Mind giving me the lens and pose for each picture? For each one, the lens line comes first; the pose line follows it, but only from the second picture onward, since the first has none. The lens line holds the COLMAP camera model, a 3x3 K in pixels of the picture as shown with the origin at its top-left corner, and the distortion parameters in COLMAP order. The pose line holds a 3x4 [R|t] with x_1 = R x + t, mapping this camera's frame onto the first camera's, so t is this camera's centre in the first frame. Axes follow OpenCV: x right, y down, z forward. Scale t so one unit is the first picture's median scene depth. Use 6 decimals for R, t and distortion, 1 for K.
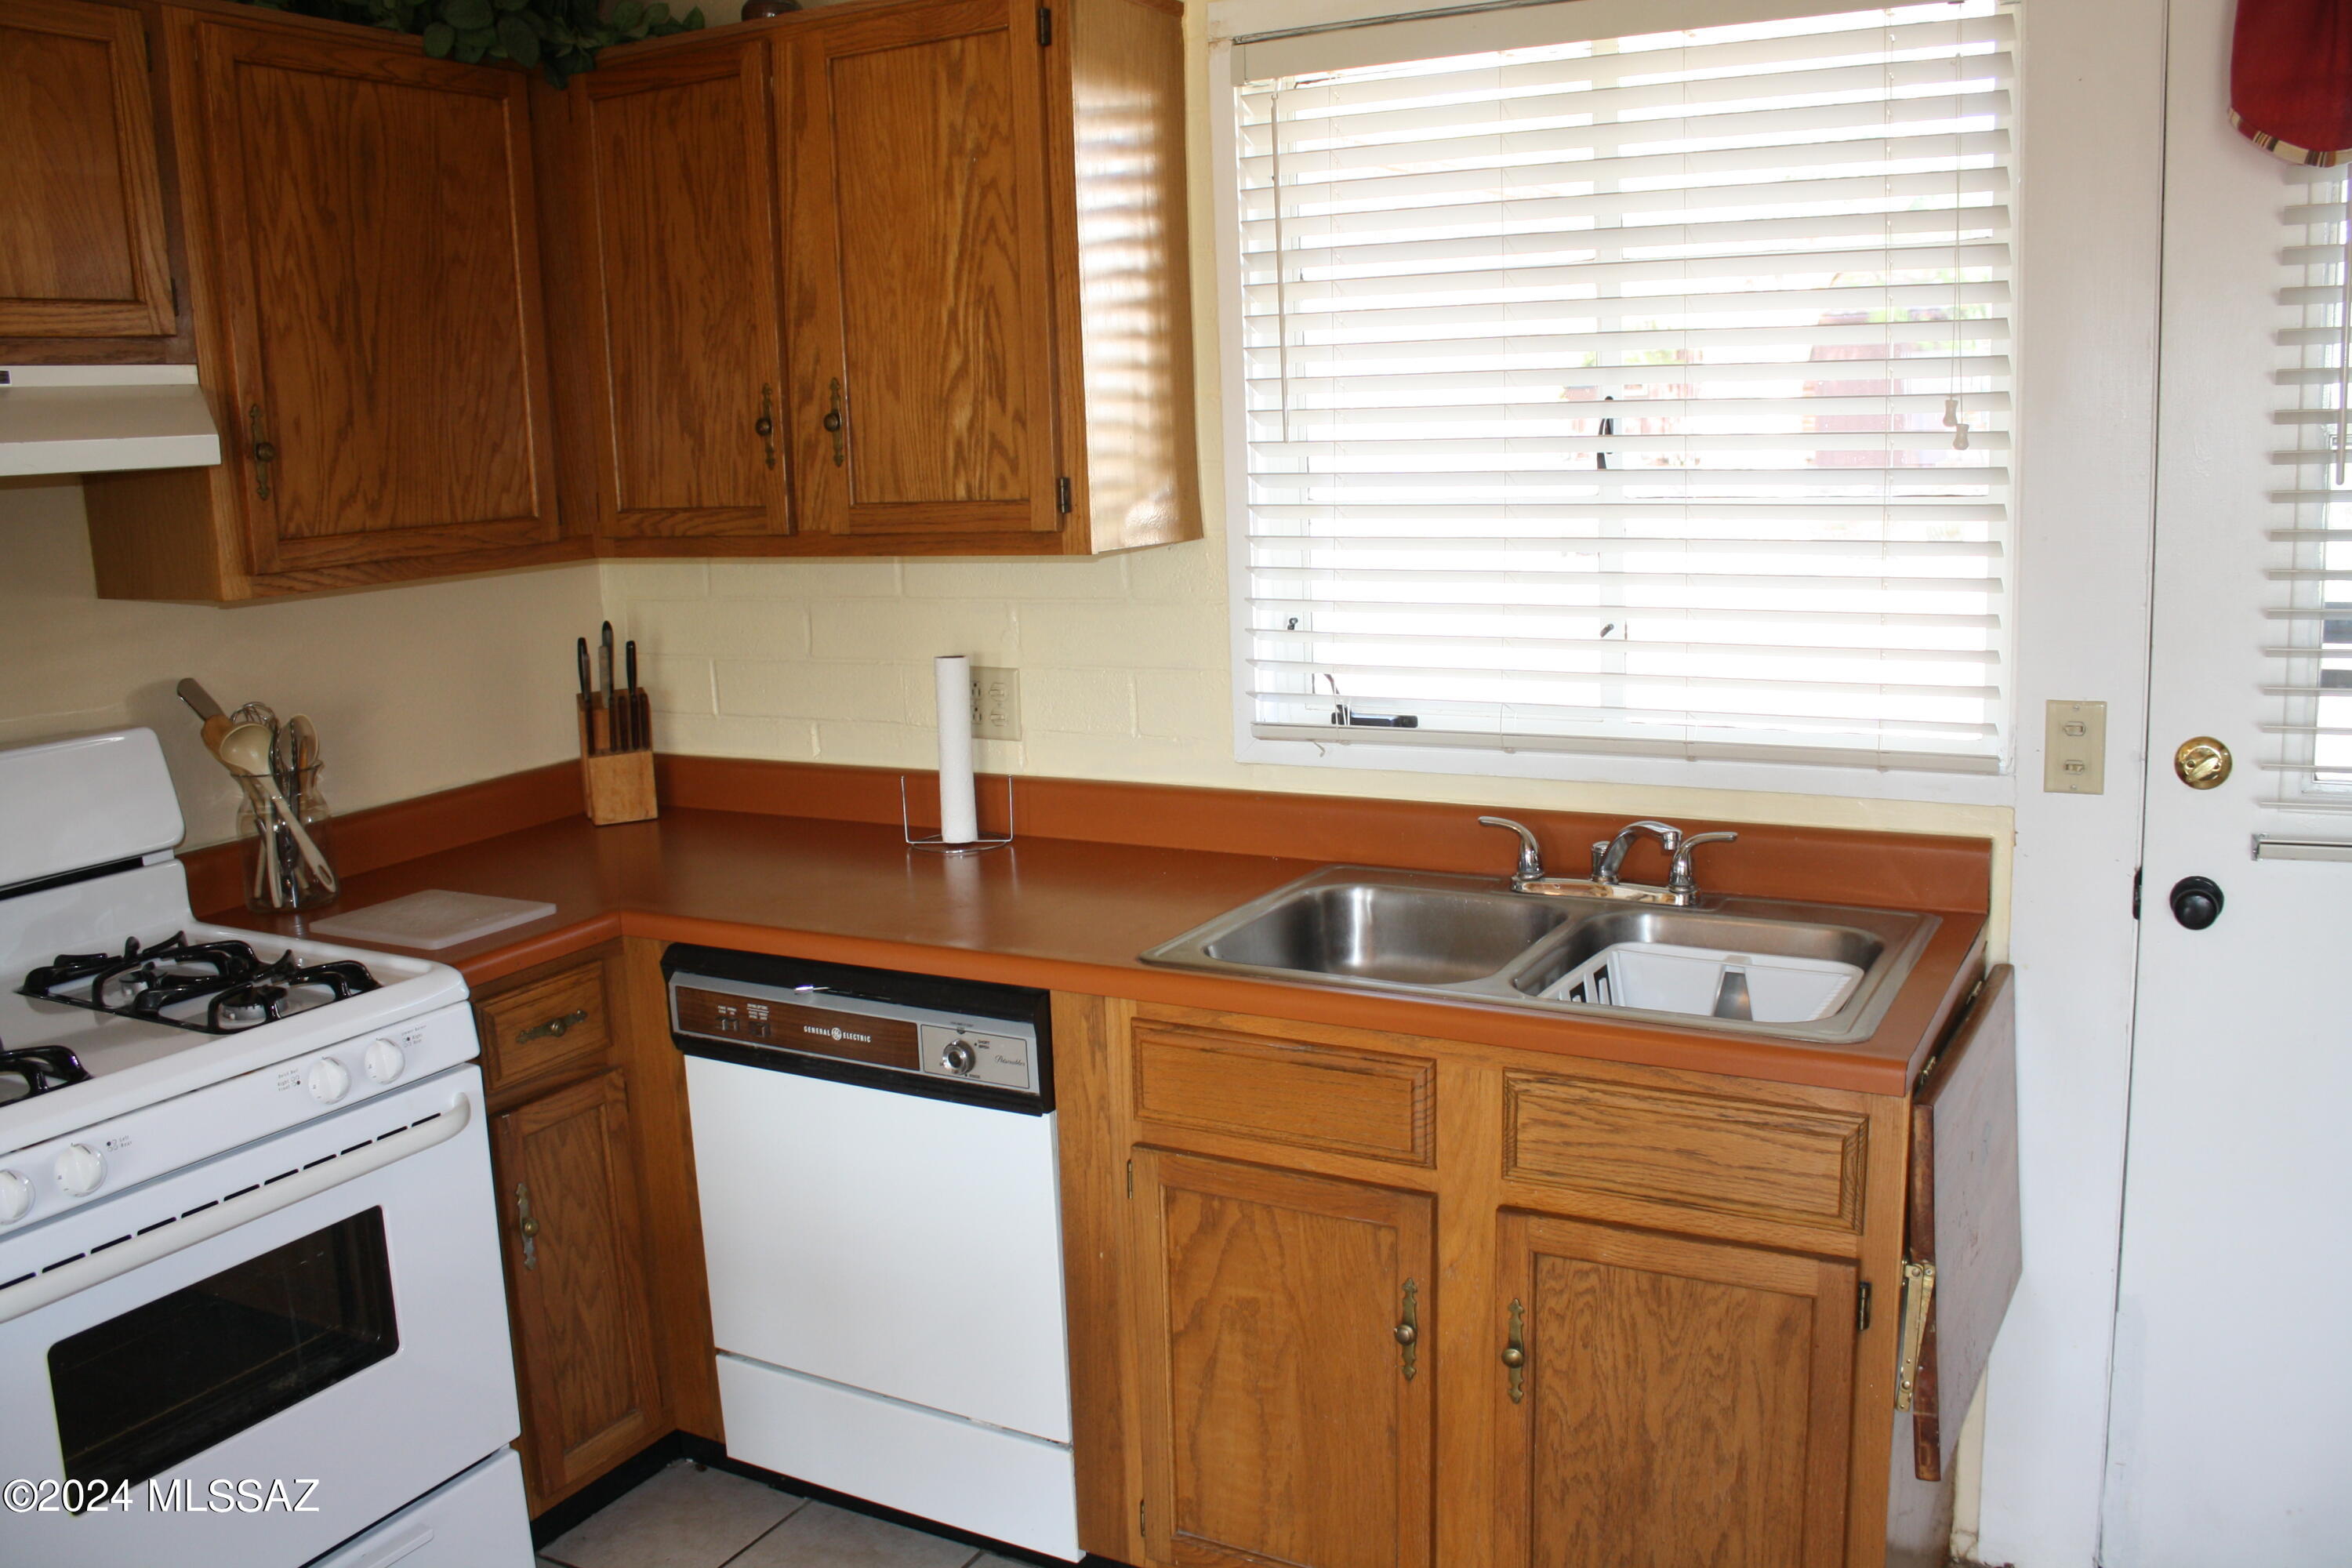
lens RADIAL K [[1966.0, 0, 1184.6], [0, 1966.0, 748.9], [0, 0, 1]] dist [-0.165404, 0.145212]
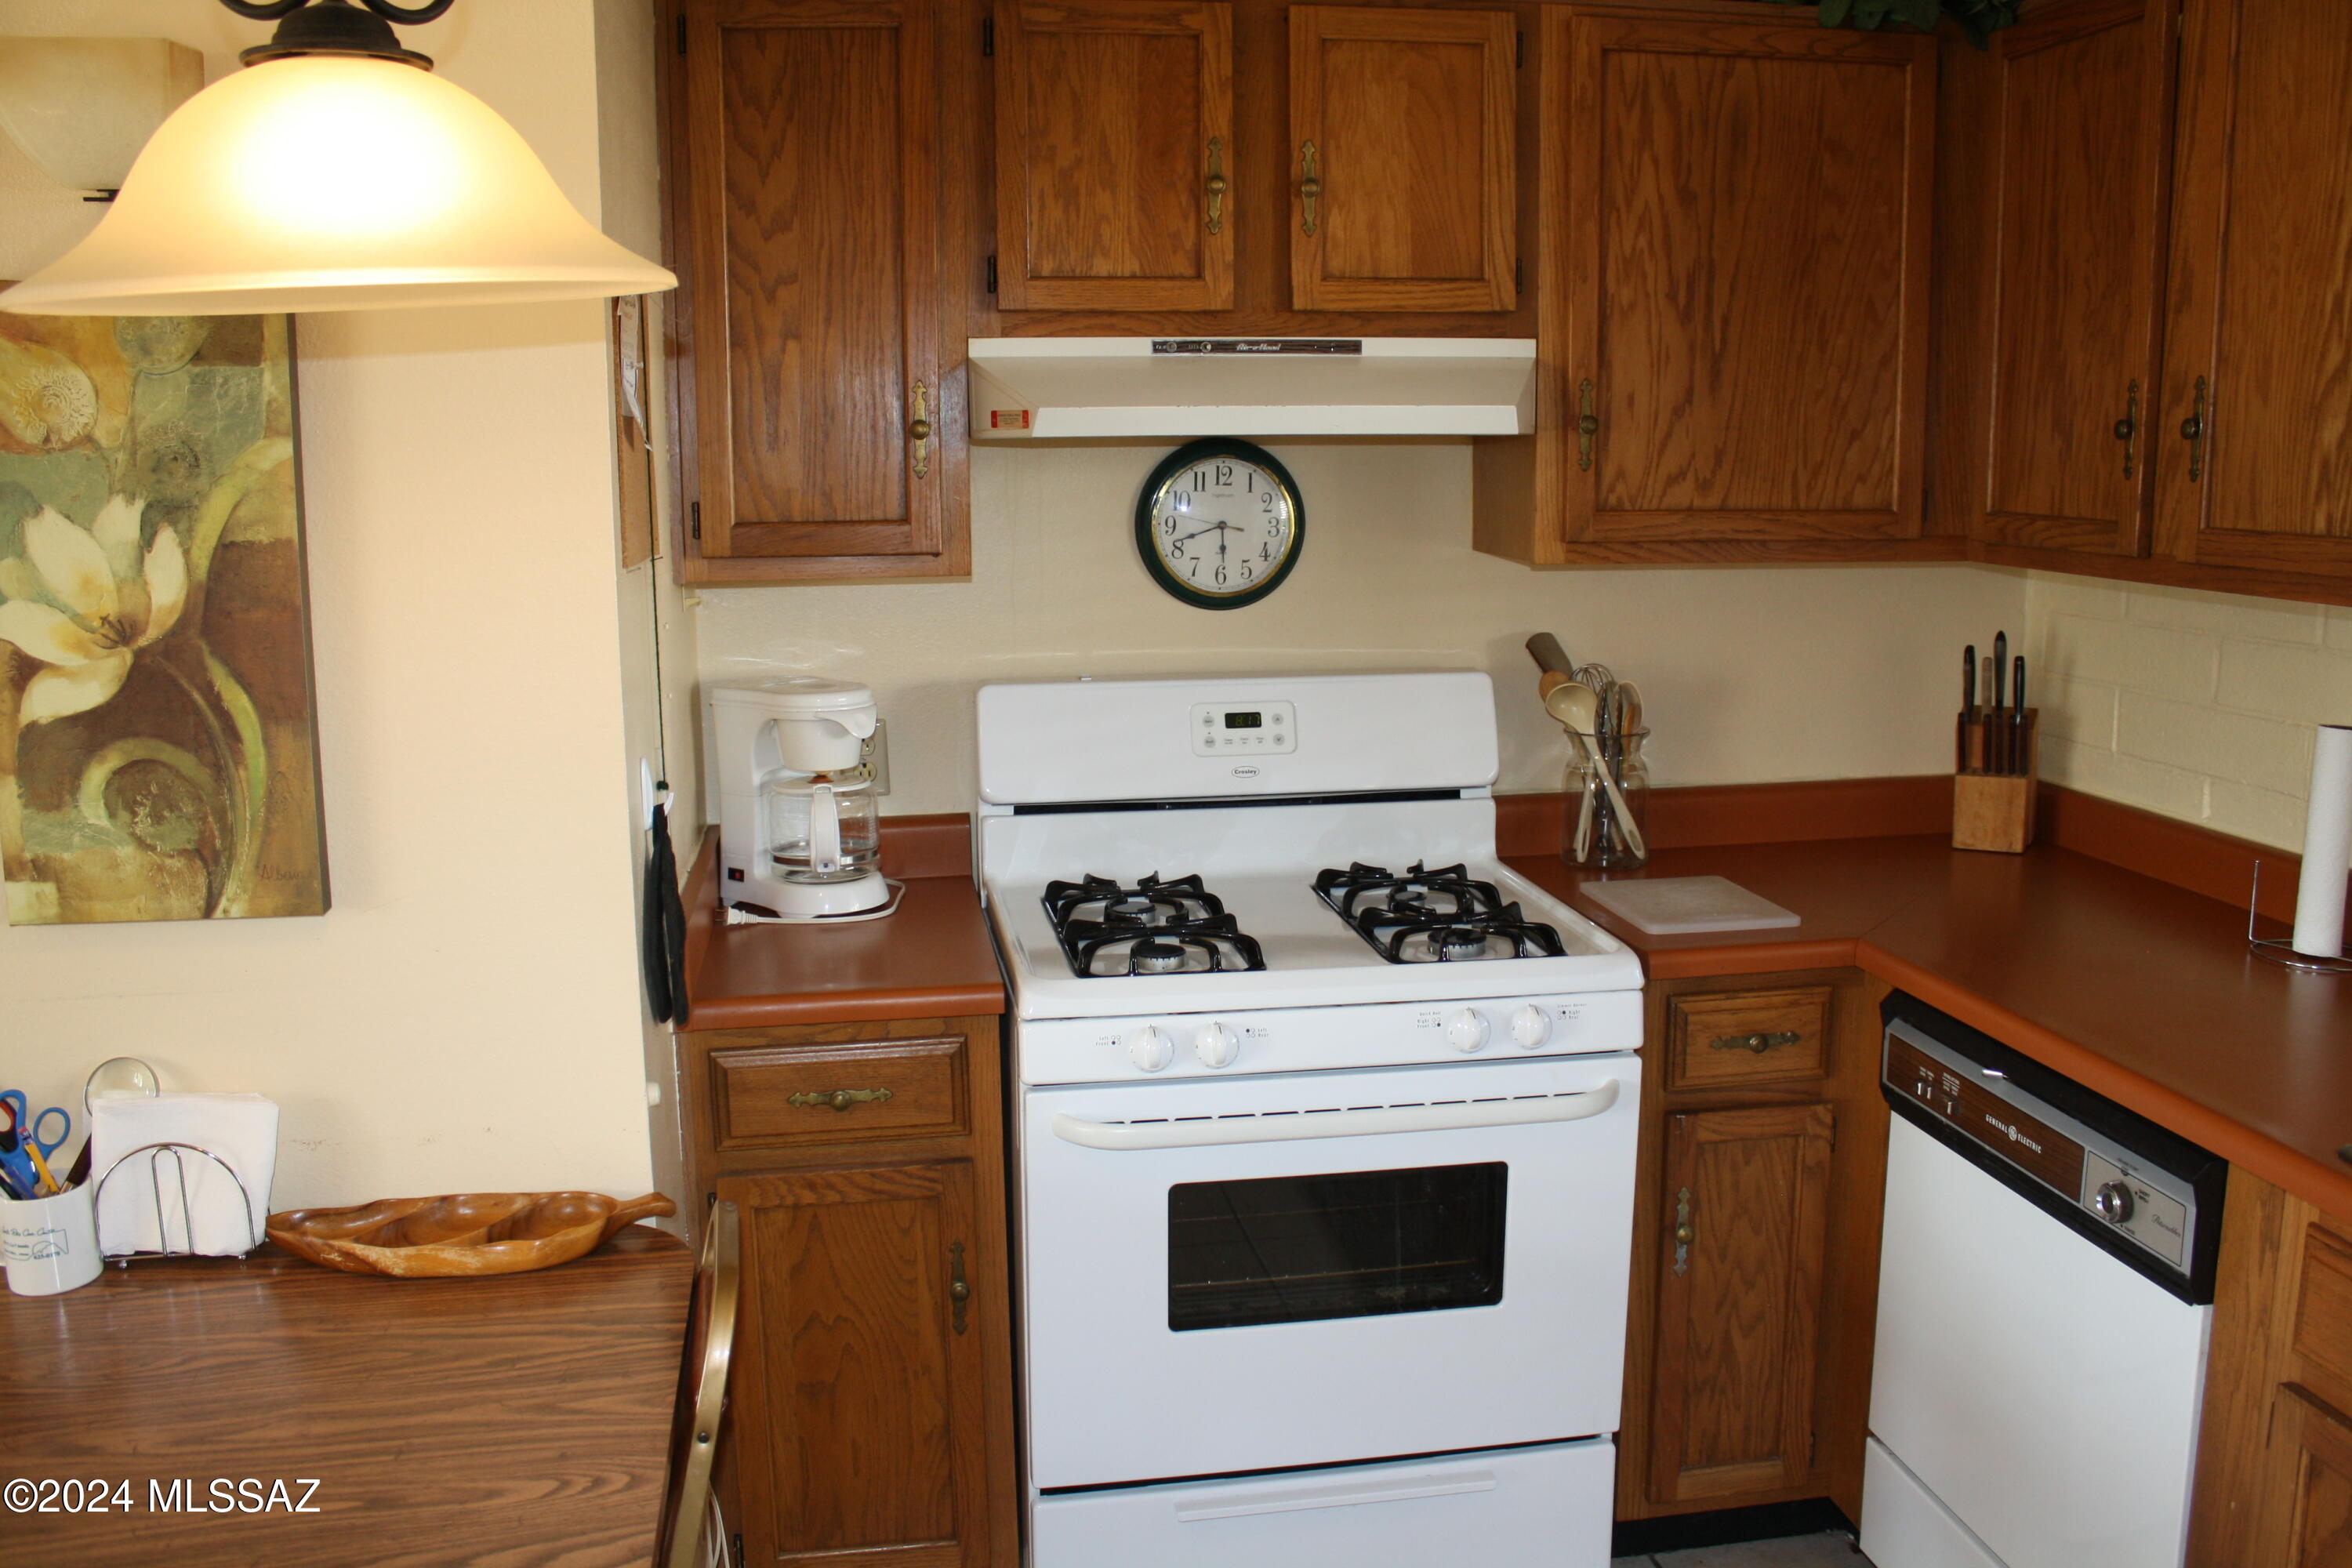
lens RADIAL K [[1966.0, 0, 1180.1], [0, 1966.0, 748.6], [0, 0, 1]] dist [-0.165404, 0.145212]
pose [[0.620791, 0.158877, -0.767709, 0.210038], [-0.149415, 0.985278, 0.083081, -0.036164], [0.769607, 0.063131, 0.635390, 0.162985]]
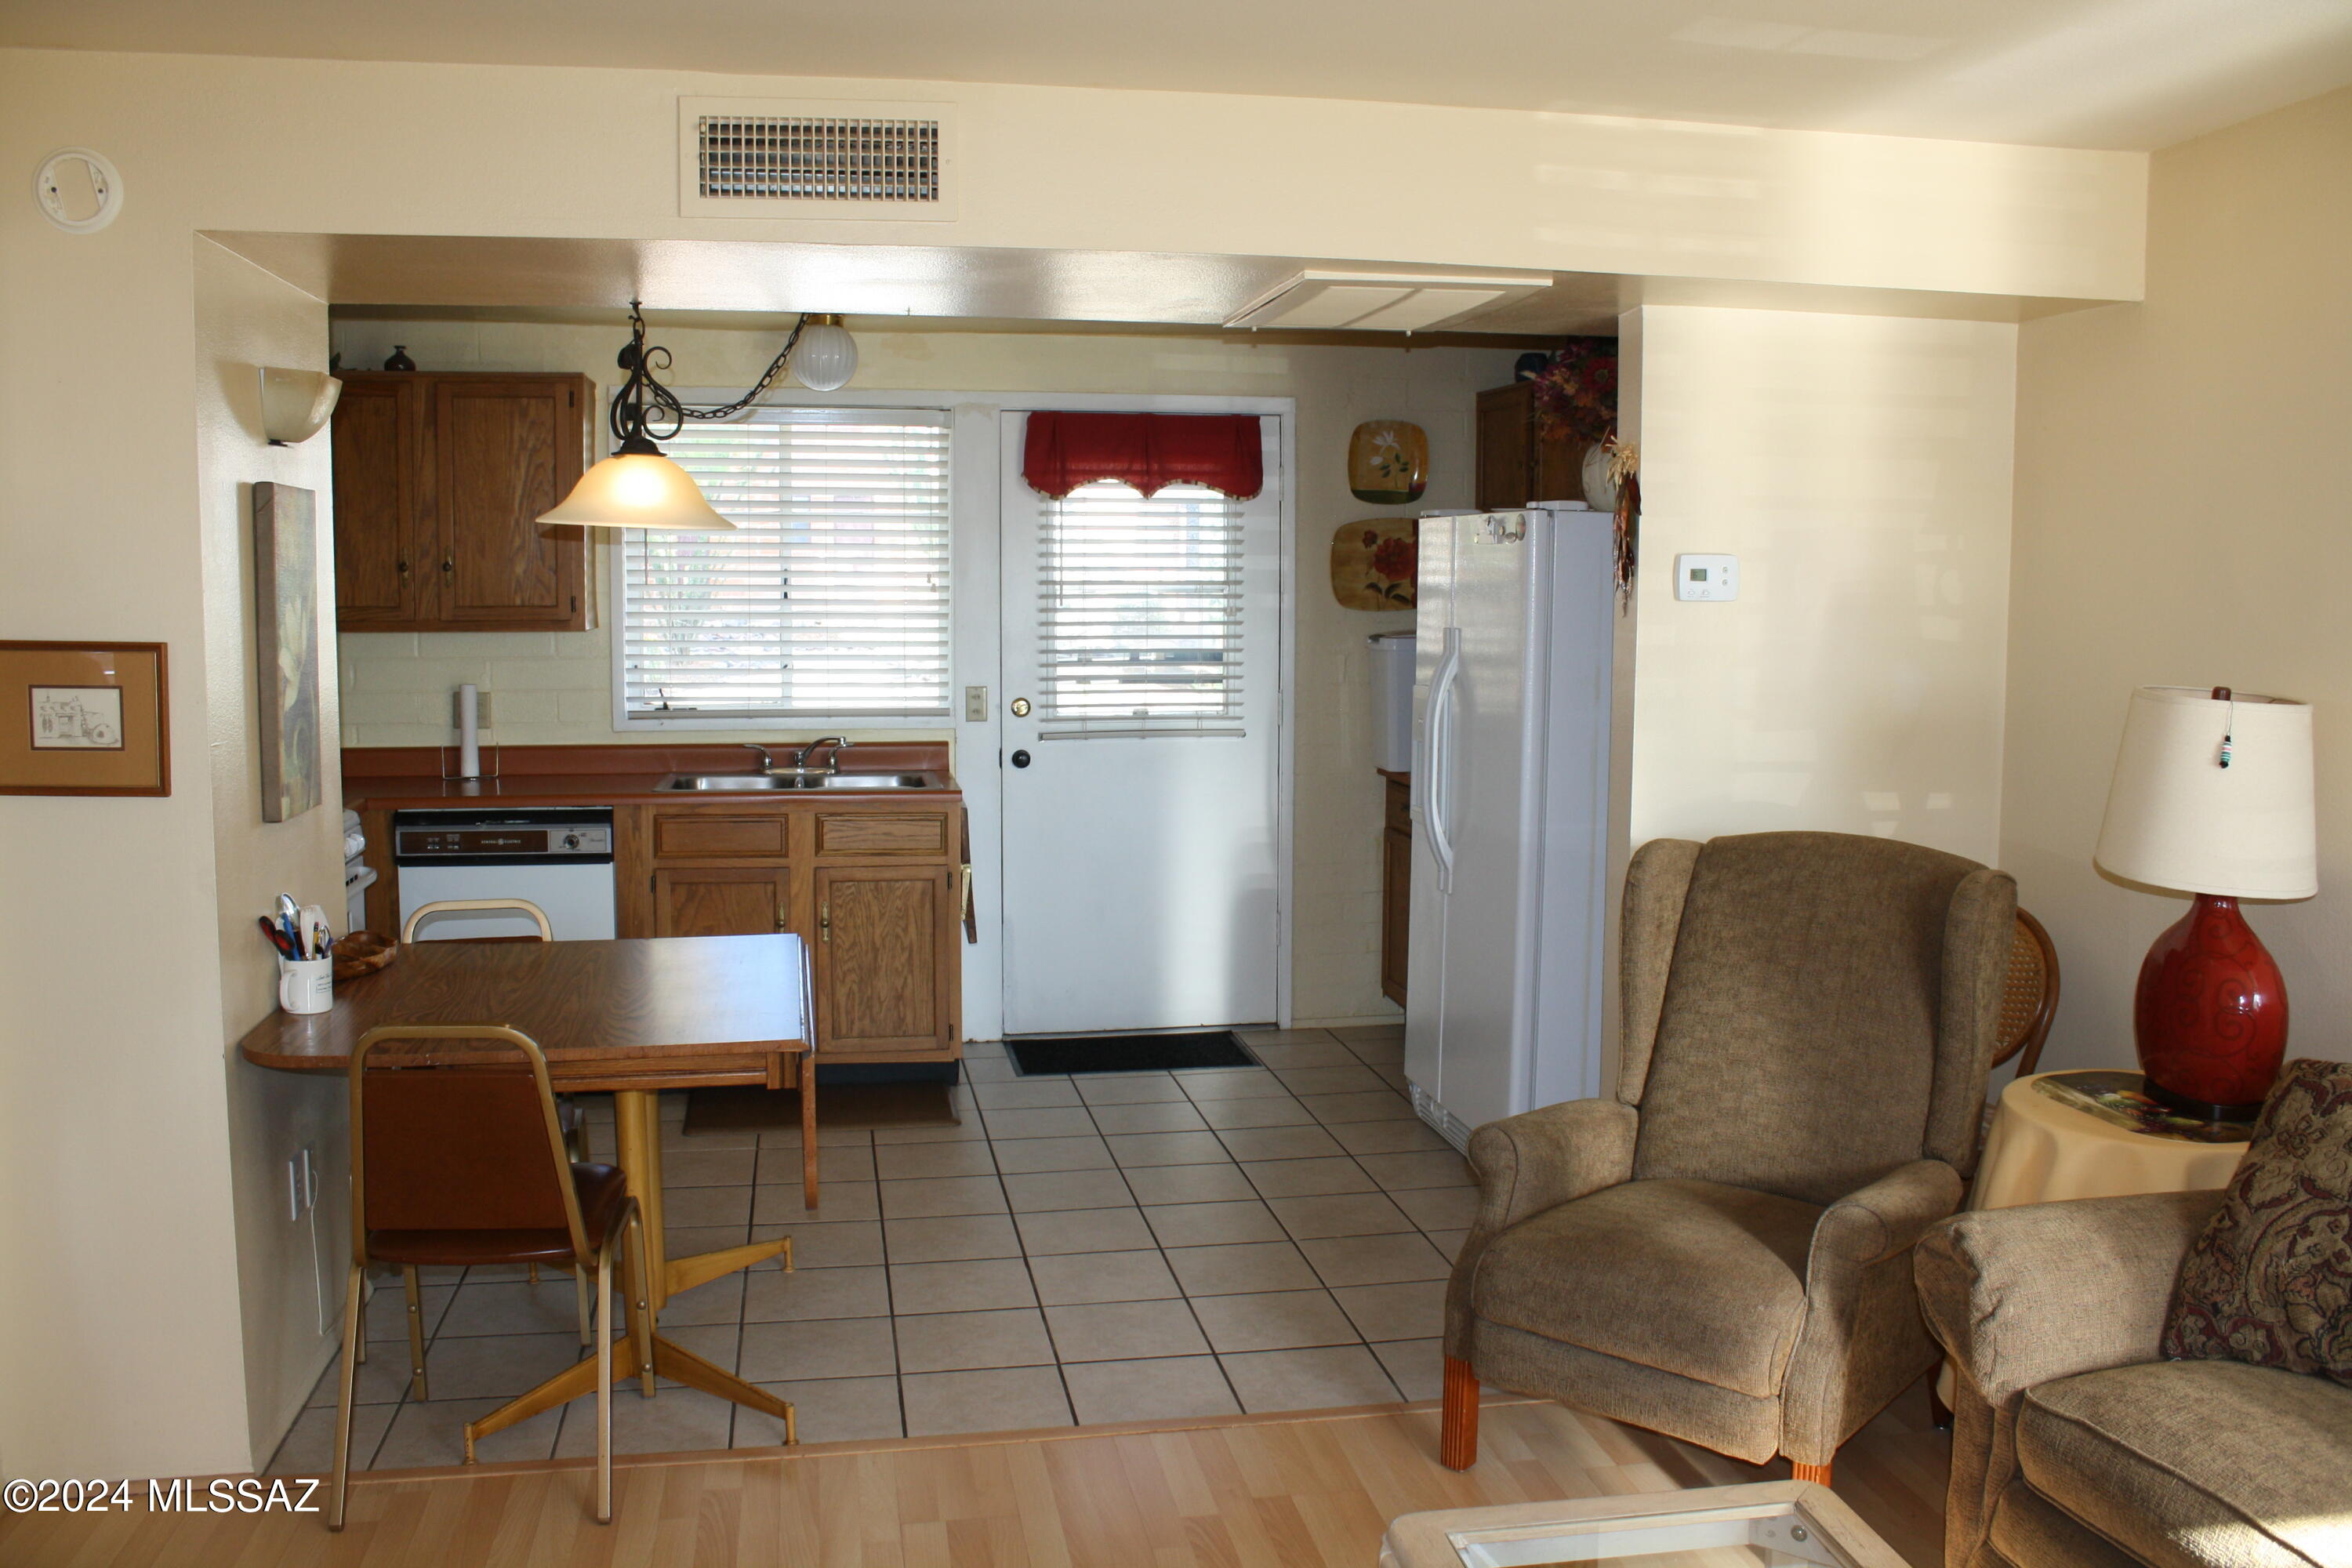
lens RADIAL K [[1966.0, 0, 1195.7], [0, 1966.0, 763.5], [0, 0, 1]] dist [-0.165404, 0.145212]
pose [[0.763501, -0.019964, 0.645498, -0.965843], [0.070842, 0.996079, -0.052985, 0.224751], [-0.641909, 0.086182, 0.761922, -1.154179]]
